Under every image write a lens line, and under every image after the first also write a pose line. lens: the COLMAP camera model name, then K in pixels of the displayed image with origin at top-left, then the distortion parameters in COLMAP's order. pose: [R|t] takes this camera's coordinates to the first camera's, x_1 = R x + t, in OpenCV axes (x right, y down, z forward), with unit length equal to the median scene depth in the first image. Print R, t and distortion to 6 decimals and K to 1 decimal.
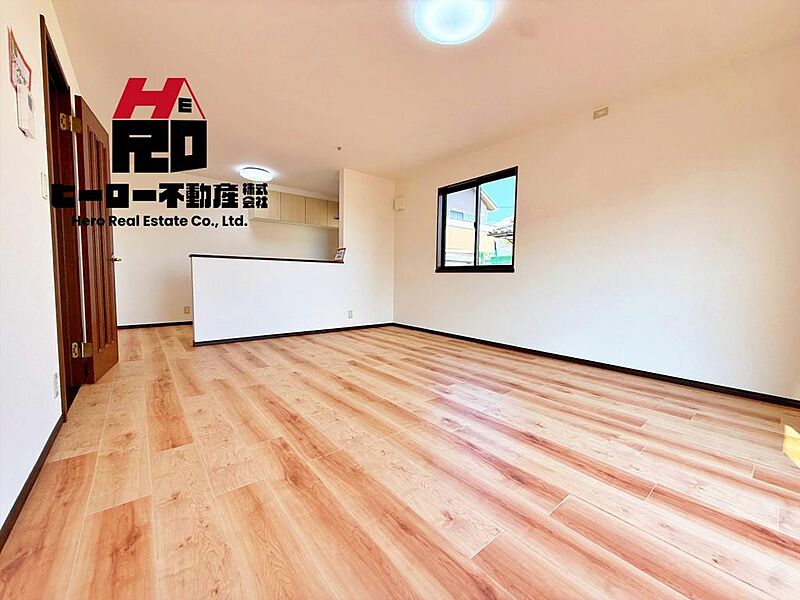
lens RADIAL K [[320.3, 0, 397.8], [0, 320.3, 299.6], [0, 0, 1]] dist [-0.001138, 0.000111]
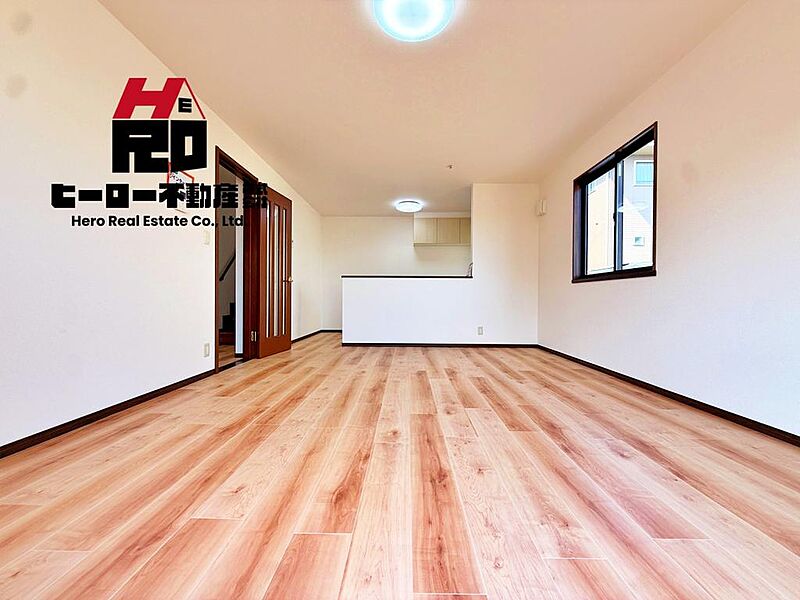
lens RADIAL K [[320.2, 0, 402.5], [0, 320.2, 300.8], [0, 0, 1]] dist [0.000171, 0.000152]
pose [[0.766836, -0.006264, -0.641812, 0.574712], [-0.038745, 0.997677, -0.056030, 0.038958], [0.640672, 0.067833, 0.764812, 0.221526]]
